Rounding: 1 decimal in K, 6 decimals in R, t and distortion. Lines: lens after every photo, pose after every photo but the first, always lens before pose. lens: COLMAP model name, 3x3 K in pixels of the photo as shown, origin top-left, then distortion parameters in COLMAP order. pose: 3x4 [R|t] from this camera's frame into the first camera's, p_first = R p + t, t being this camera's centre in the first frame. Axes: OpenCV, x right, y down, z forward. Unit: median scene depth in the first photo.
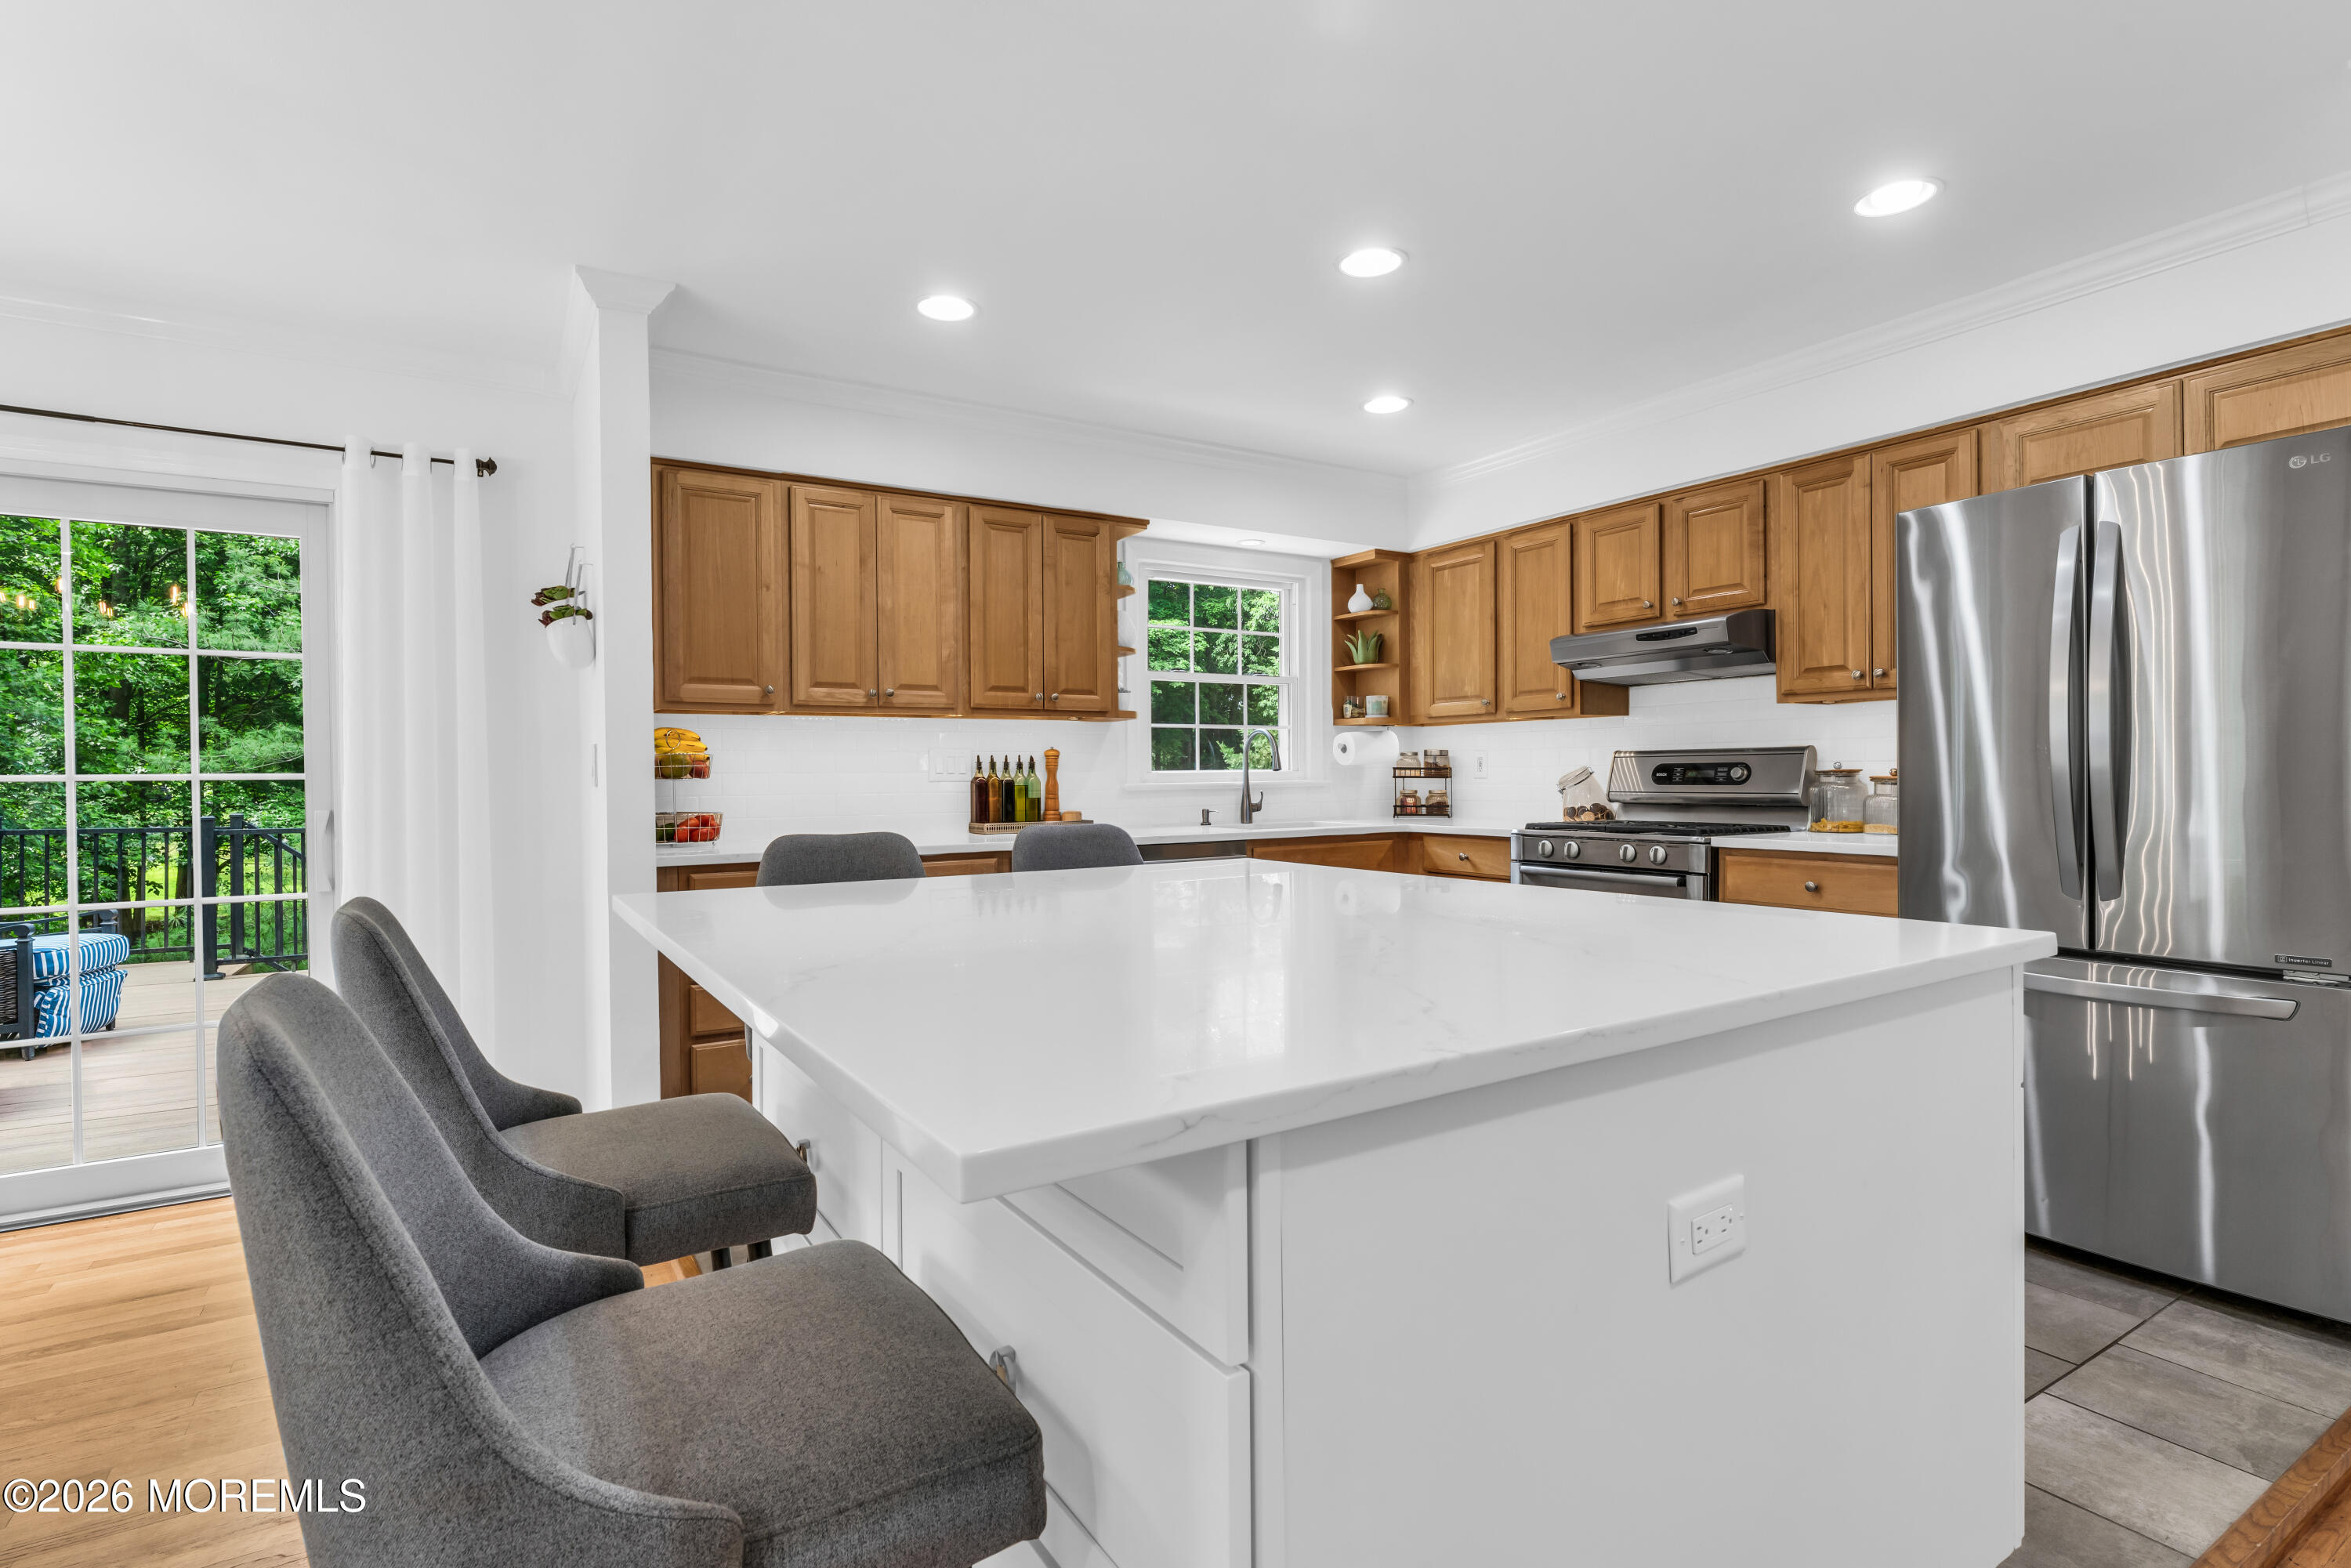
lens RADIAL K [[1122.2, 0, 1170.9], [0, 1122.2, 780.5], [0, 0, 1]] dist [-0.005503, -0.000358]
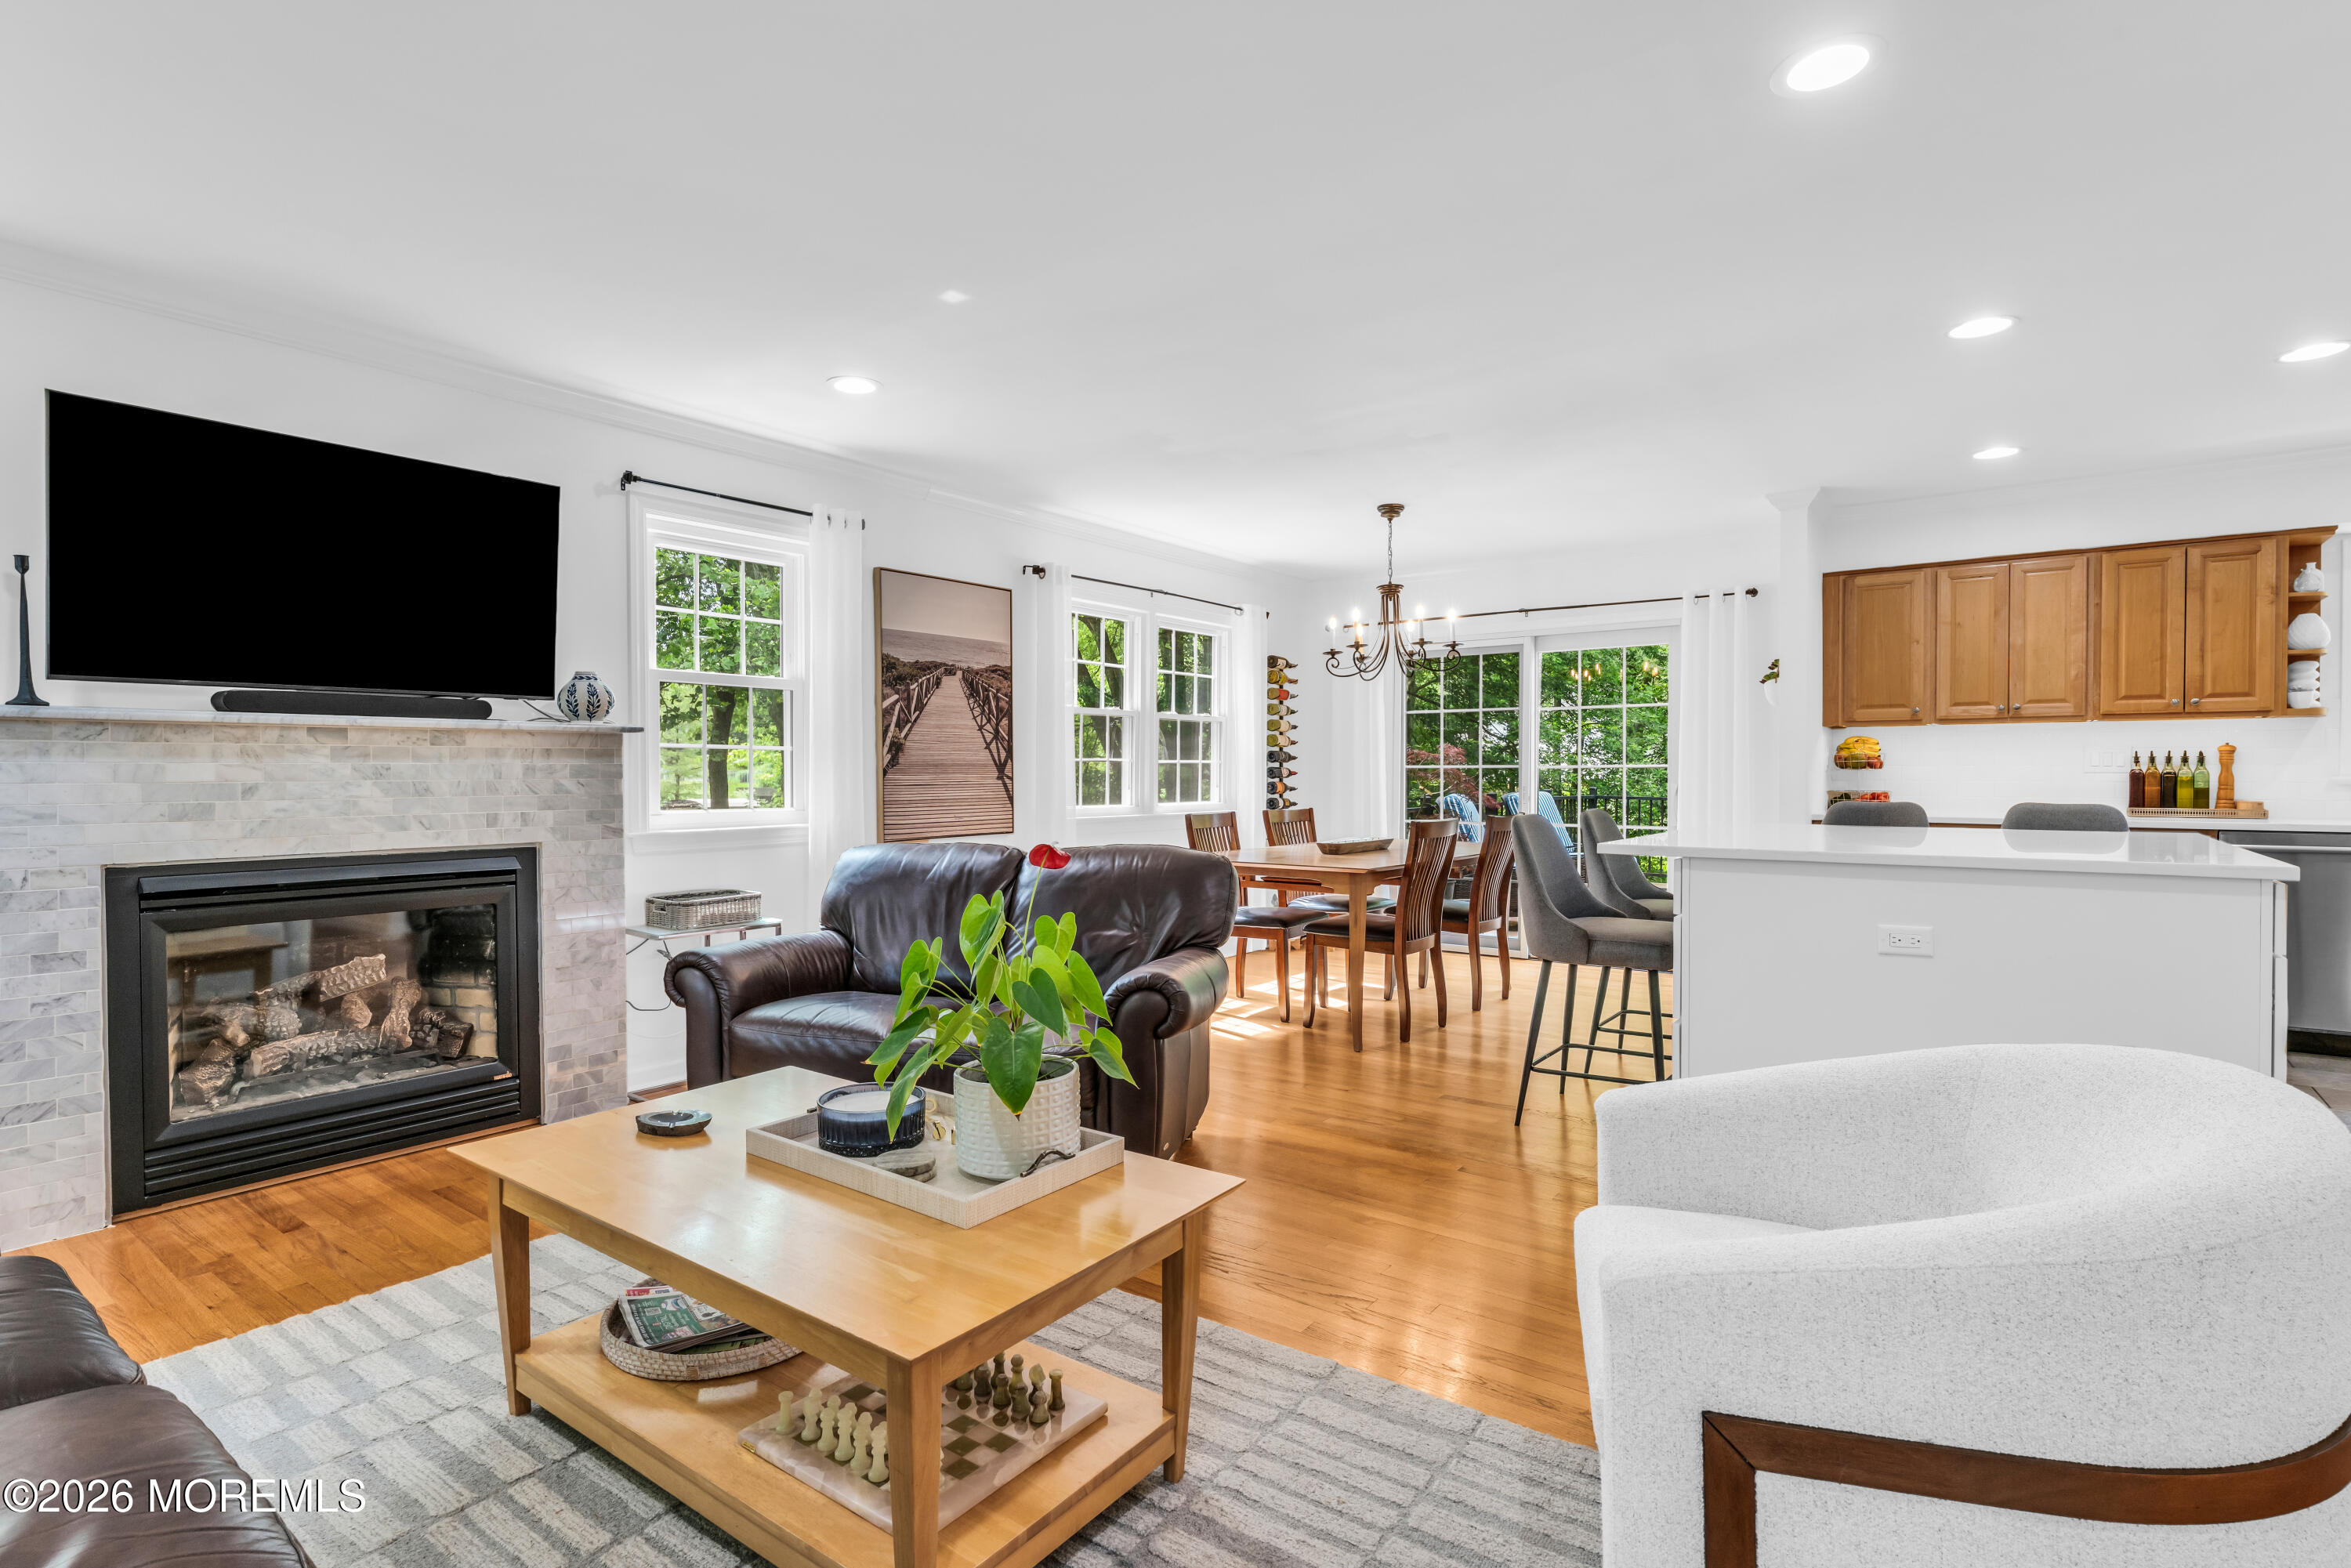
lens RADIAL K [[1154.7, 0, 1176.0], [0, 1154.7, 786.5], [0, 0, 1]] dist [-0.001760, 0.001125]
pose [[0.363843, 0.021835, -0.931205, 0.592422], [-0.006708, 0.999761, 0.020821, -0.003489], [0.931436, -0.001329, 0.363902, -0.399752]]
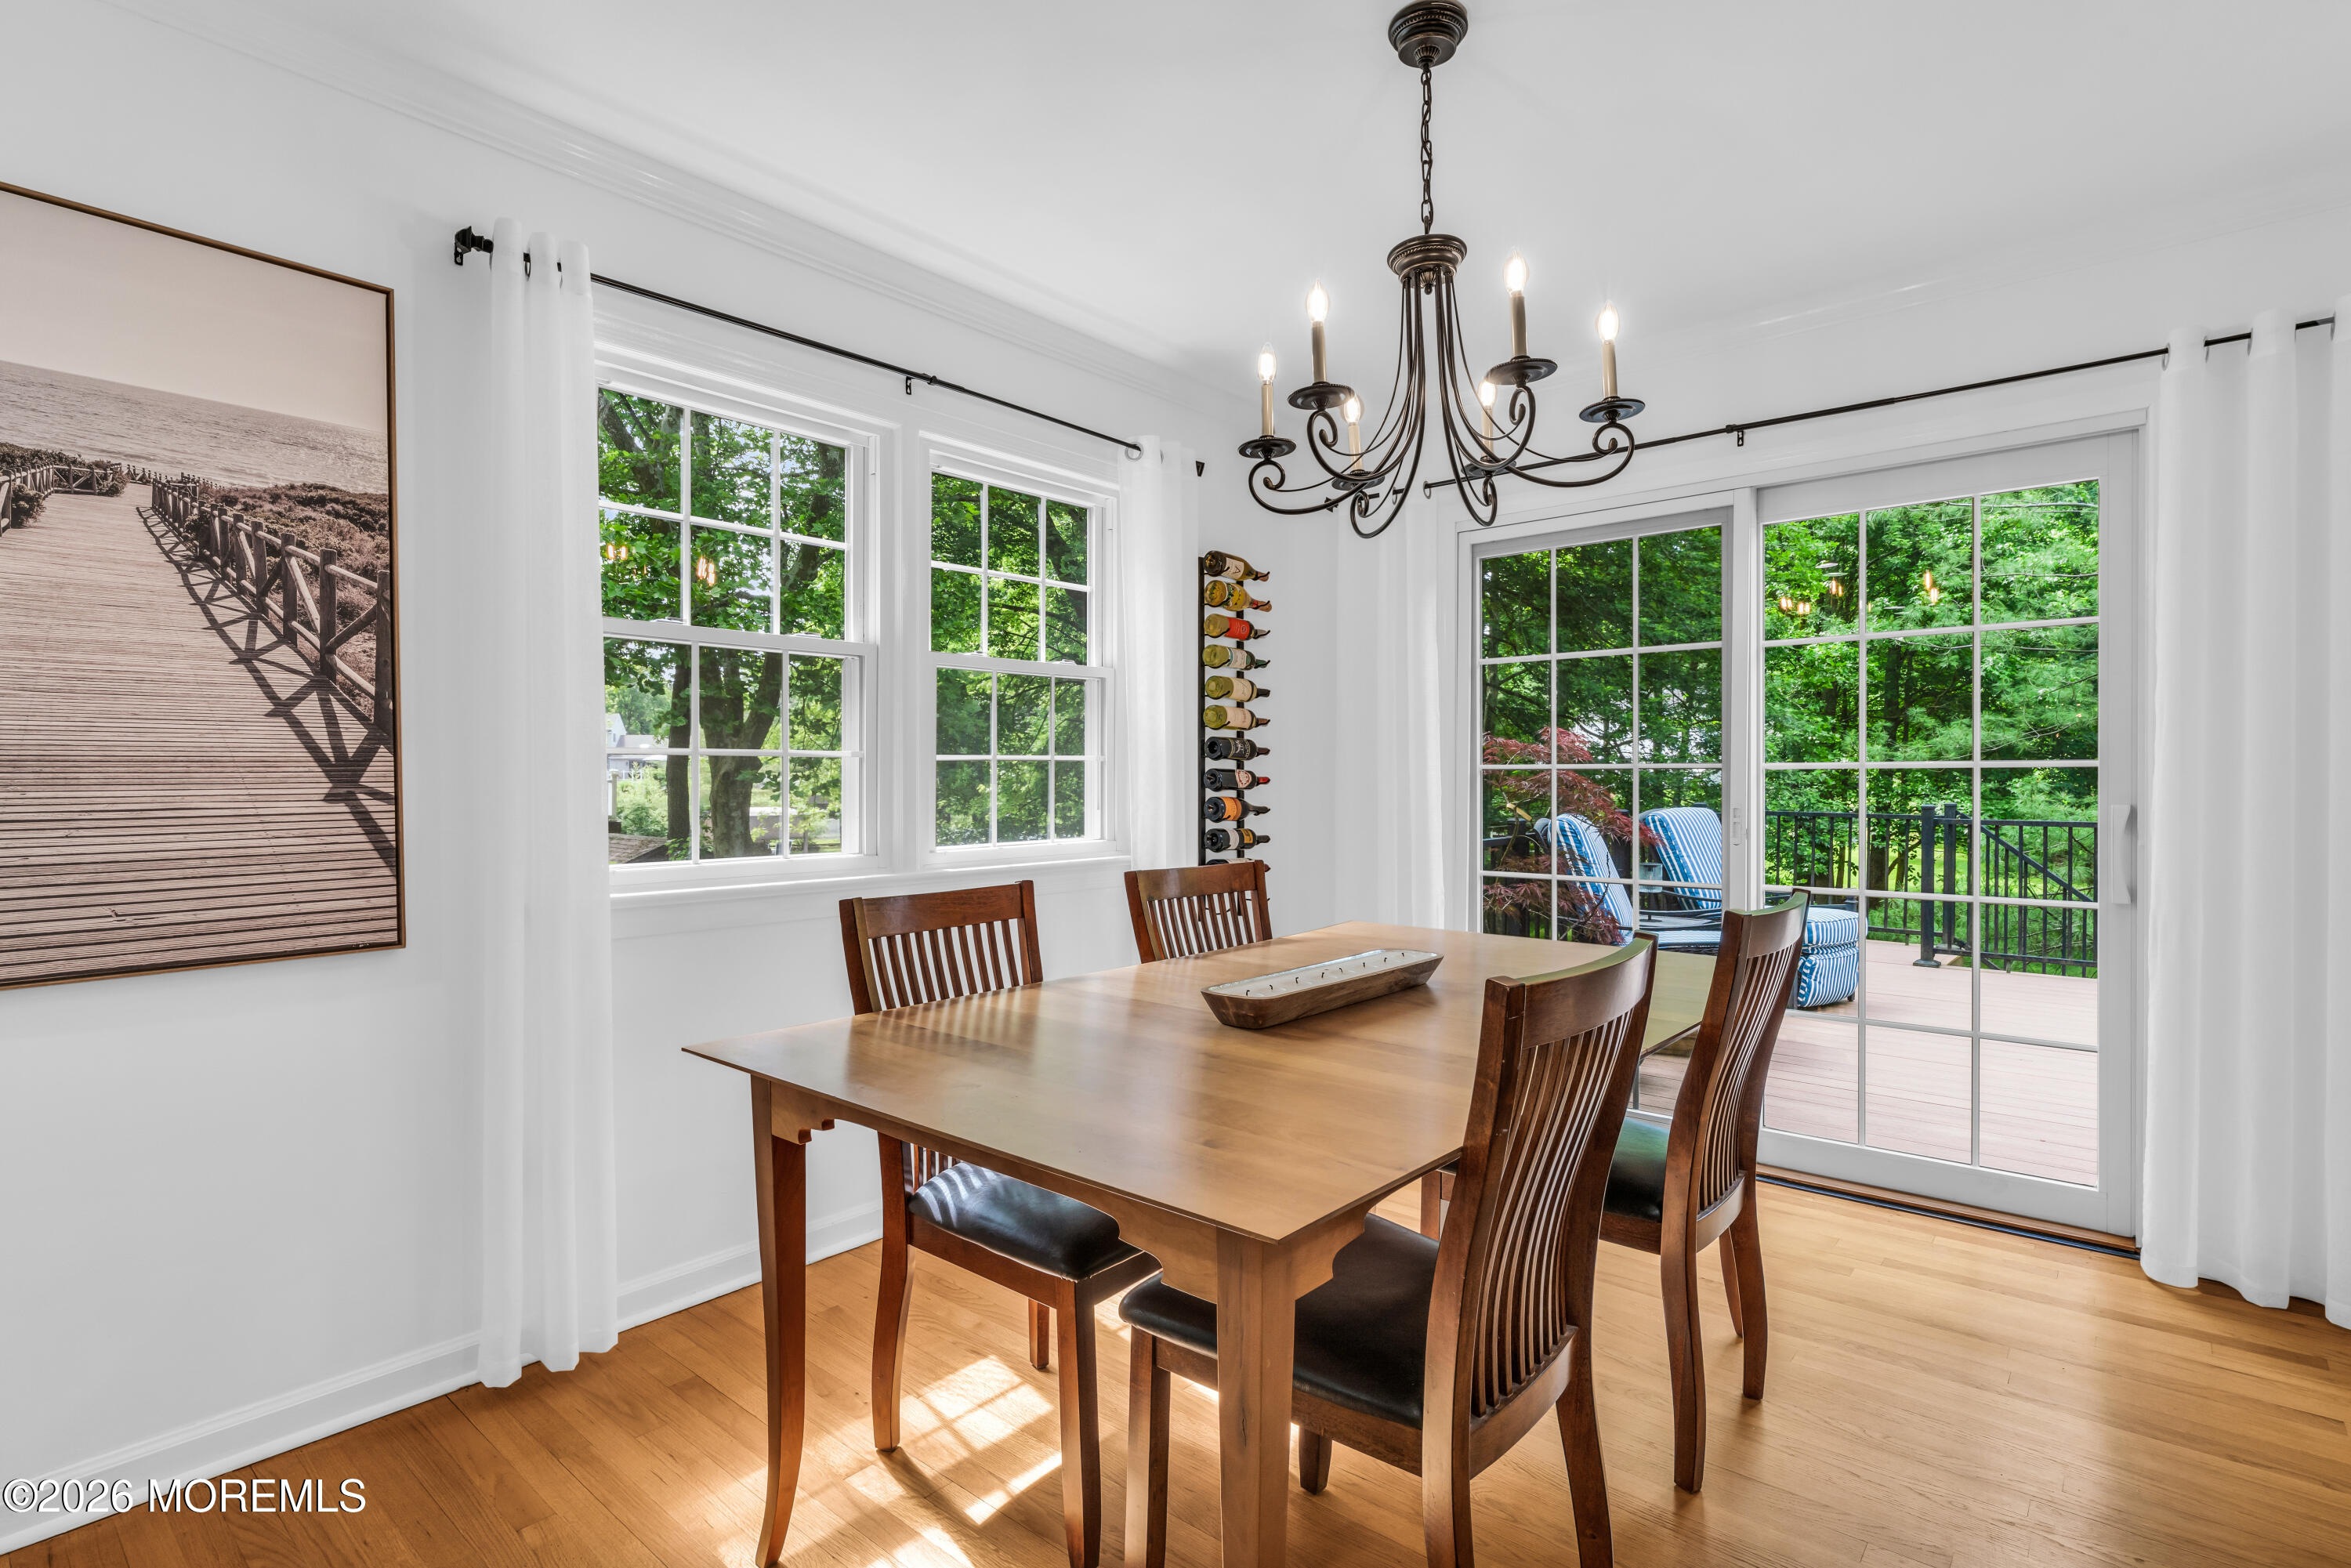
lens RADIAL K [[1122.2, 0, 1171.7], [0, 1122.2, 791.2], [0, 0, 1]] dist [-0.005503, -0.000358]
pose [[0.291996, 0.021516, -0.956178, -0.132789], [-0.004384, 0.999767, 0.021158, 0.001503], [0.956410, -0.001986, 0.292022, 0.068934]]
